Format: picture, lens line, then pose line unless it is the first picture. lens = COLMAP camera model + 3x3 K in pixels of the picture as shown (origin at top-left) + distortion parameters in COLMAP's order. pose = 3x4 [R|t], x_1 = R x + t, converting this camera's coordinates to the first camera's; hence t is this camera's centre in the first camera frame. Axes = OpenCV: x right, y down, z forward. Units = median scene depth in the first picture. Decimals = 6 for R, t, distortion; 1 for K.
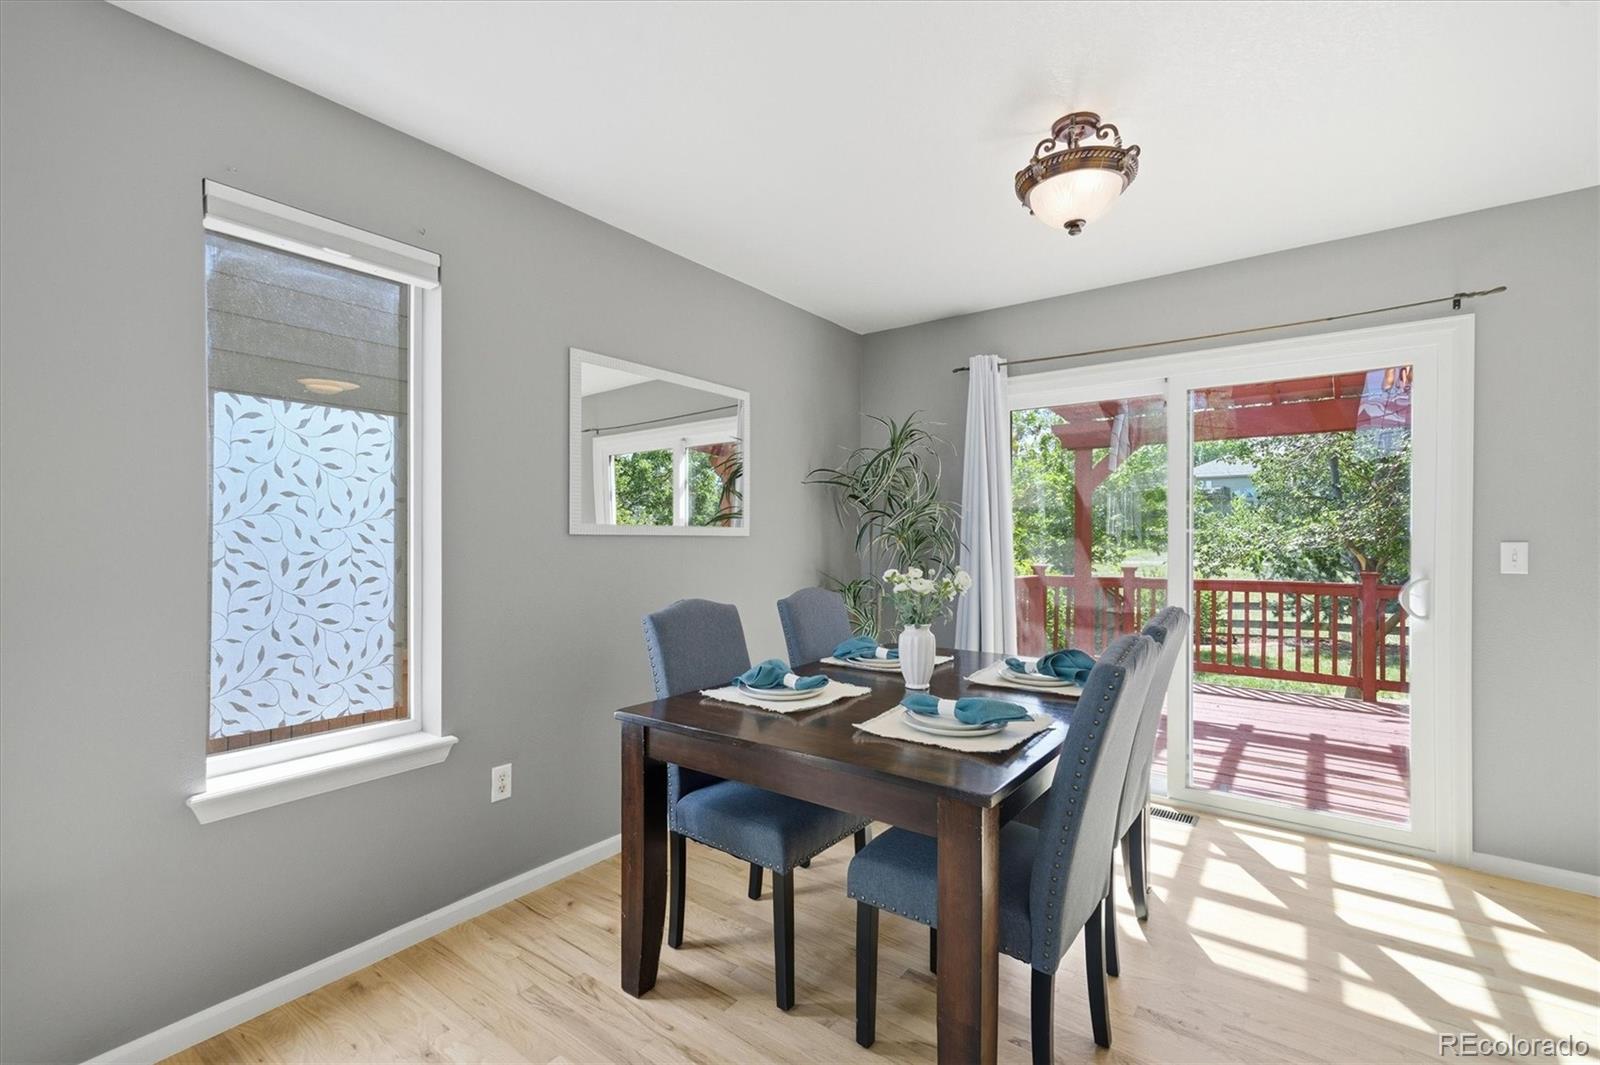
lens RADIAL K [[678.1, 0, 791.9], [0, 678.1, 541.5], [0, 0, 1]] dist [-0.002016, 0.001305]
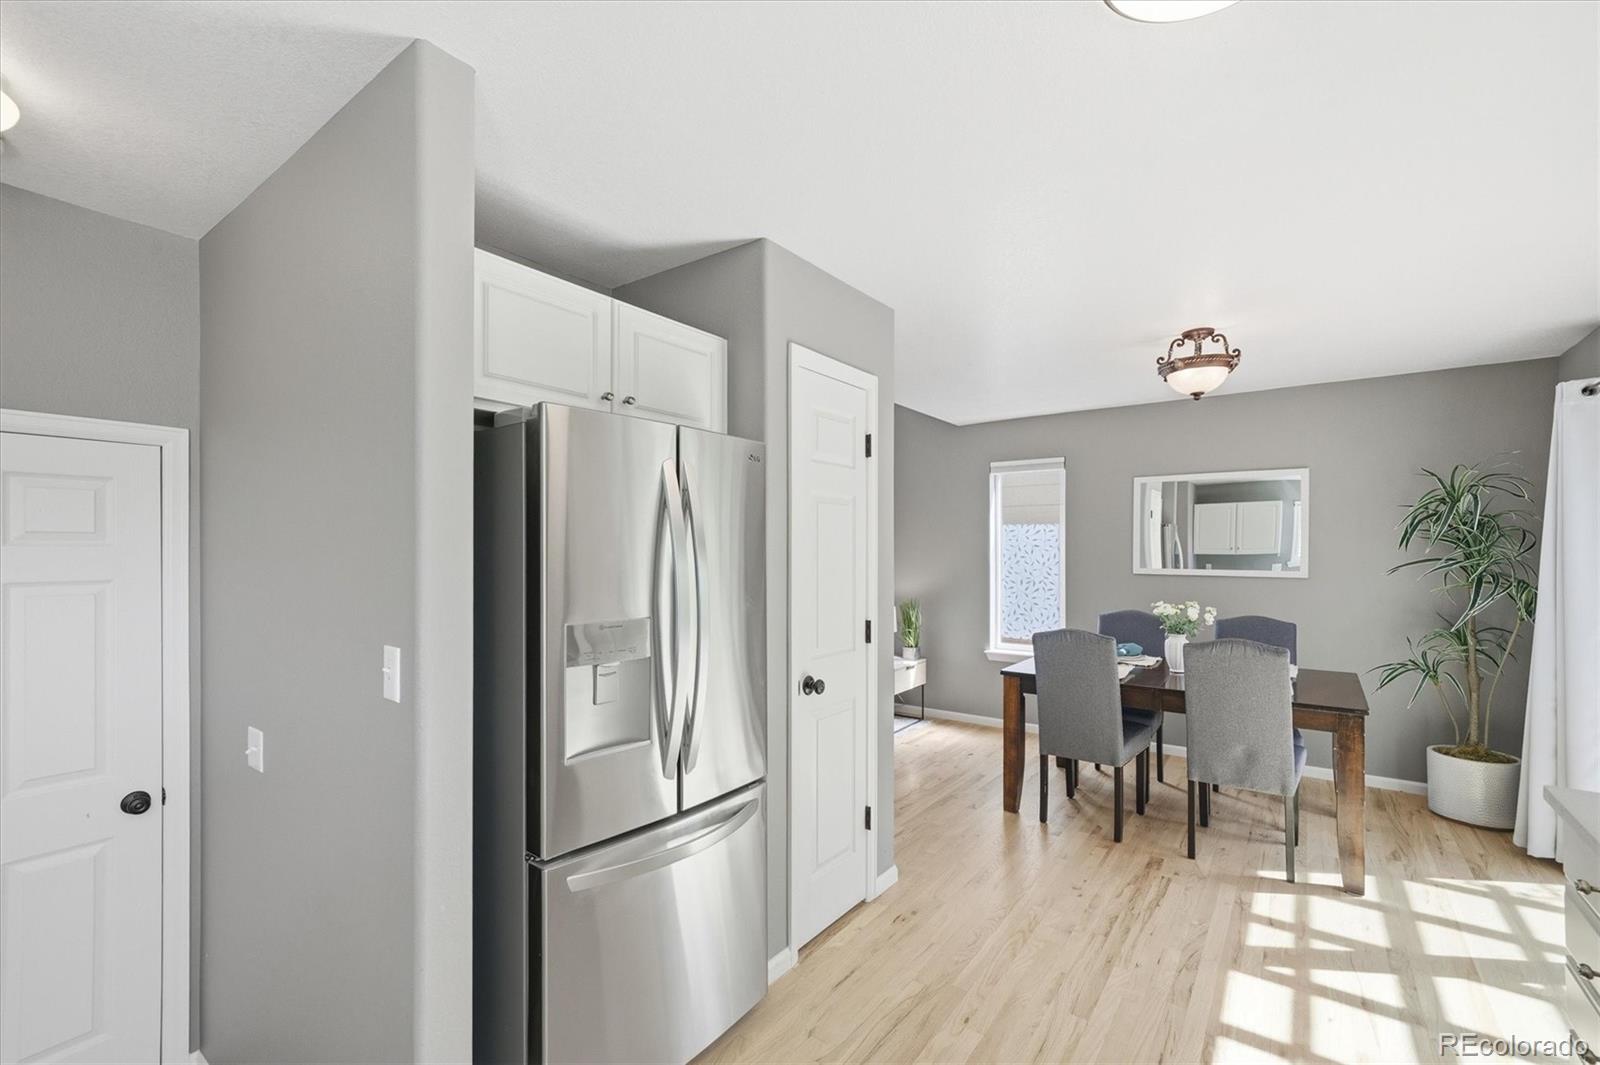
lens RADIAL K [[678.1, 0, 791.2], [0, 678.1, 543.4], [0, 0, 1]] dist [-0.002016, 0.001305]
pose [[0.012988, -0.010535, -0.999860, 1.897061], [-0.007806, 0.999913, -0.010637, -0.081554], [0.999885, 0.007943, 0.012905, -0.001607]]
